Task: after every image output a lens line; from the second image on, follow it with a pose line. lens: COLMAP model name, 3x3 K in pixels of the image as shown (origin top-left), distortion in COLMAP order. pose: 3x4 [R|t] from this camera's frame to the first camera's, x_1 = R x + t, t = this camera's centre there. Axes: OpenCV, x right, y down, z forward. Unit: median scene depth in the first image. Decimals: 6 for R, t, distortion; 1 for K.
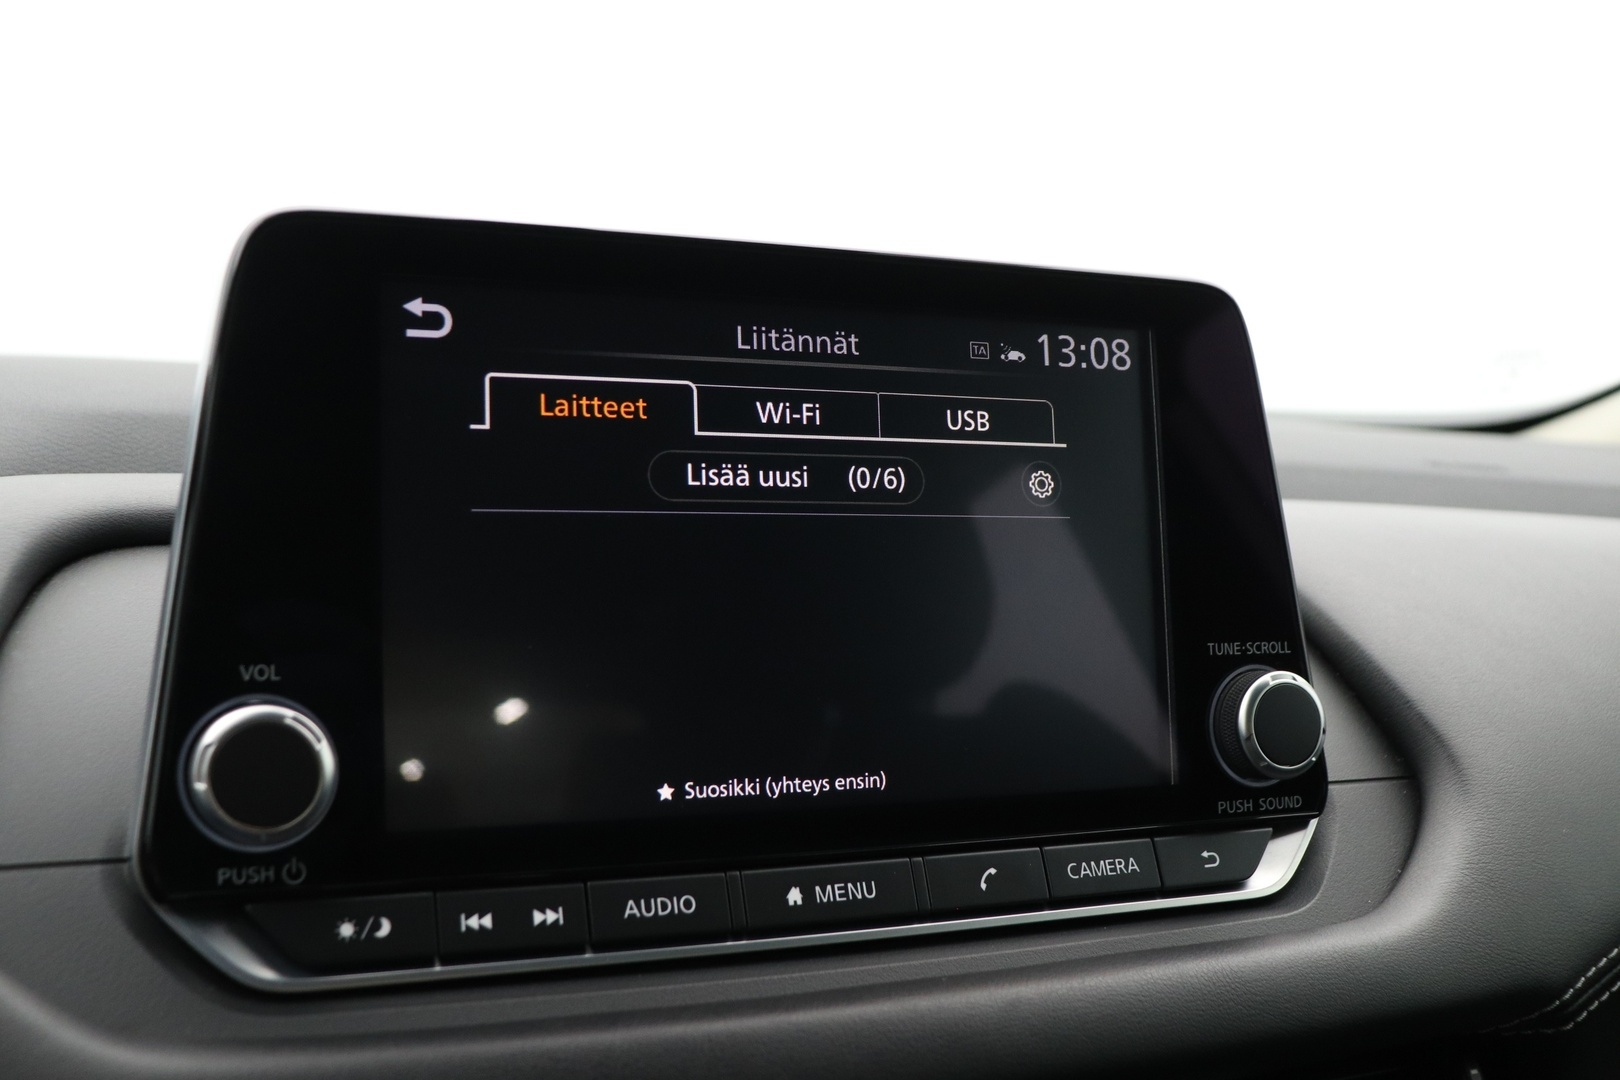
lens RADIAL K [[1724.5, 0, 806.5], [0, 1724.5, 551.8], [0, 0, 1]] dist [-0.063605, 0.000000]
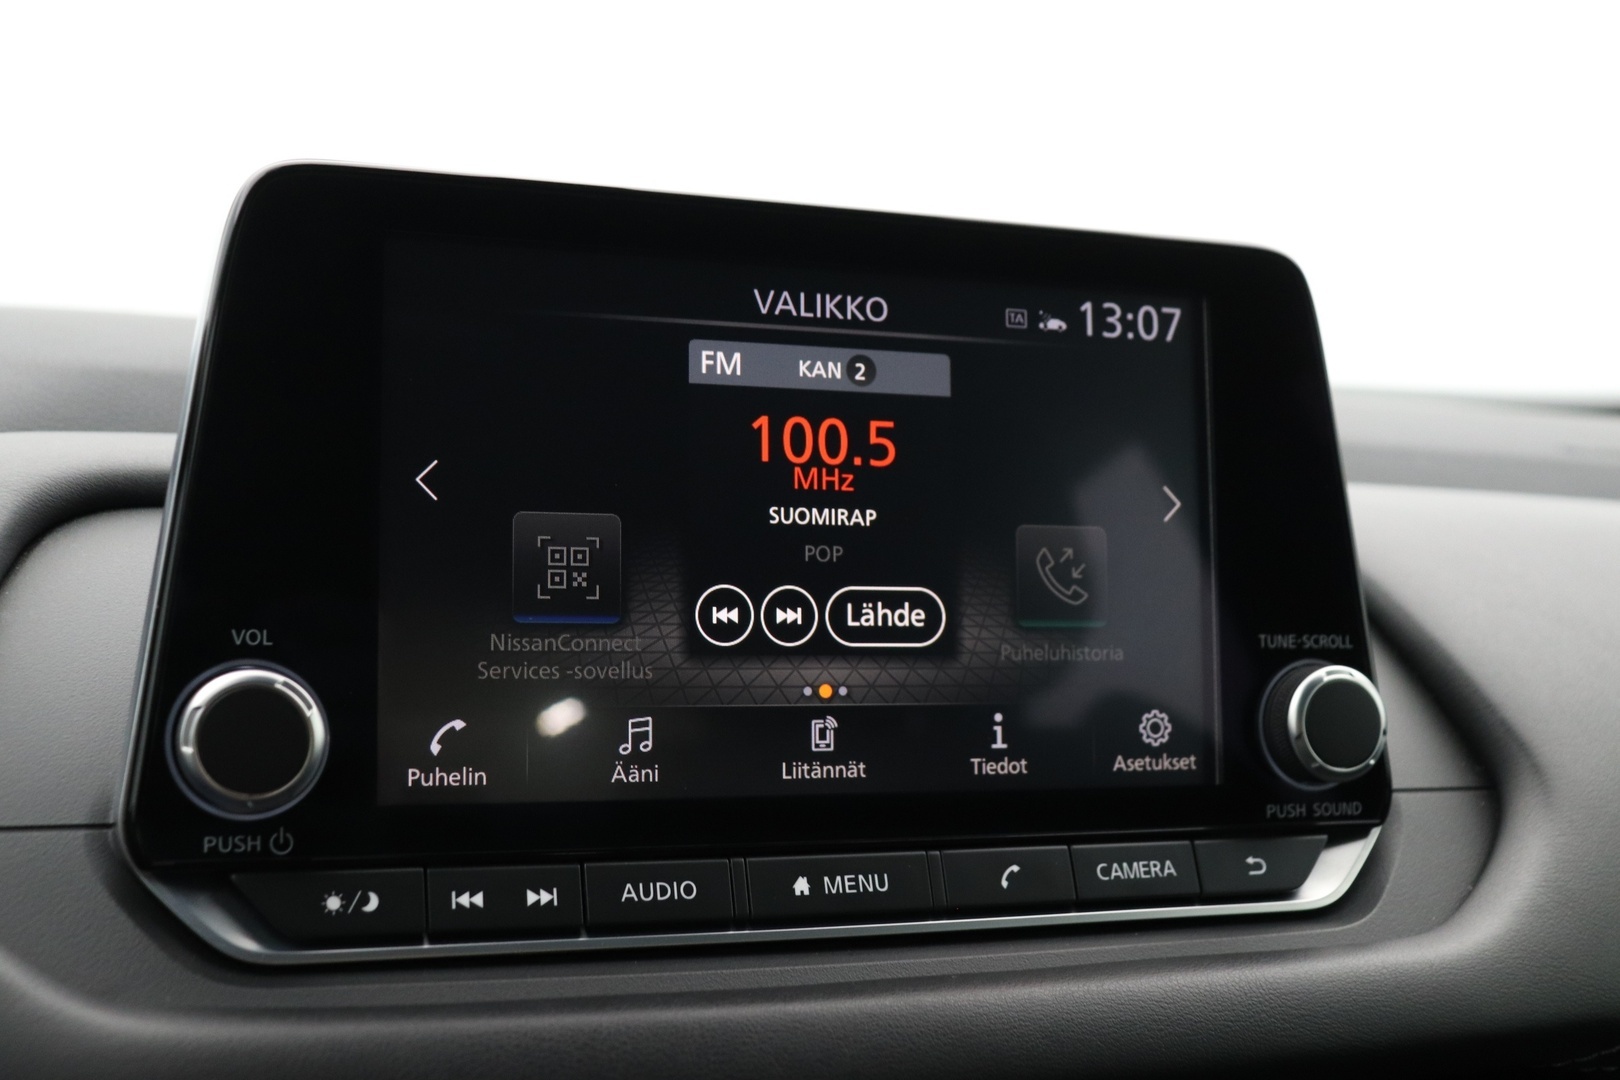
lens RADIAL K [[1999.3, 0, 807.1], [0, 1999.3, 538.6], [0, 0, 1]] dist [-0.018572, 0.000000]
pose [[0.998307, 0.019614, -0.054755, 0.052354], [-0.019760, 0.999802, -0.002124, 0.009163], [0.054703, 0.003202, 0.998498, -0.108219]]
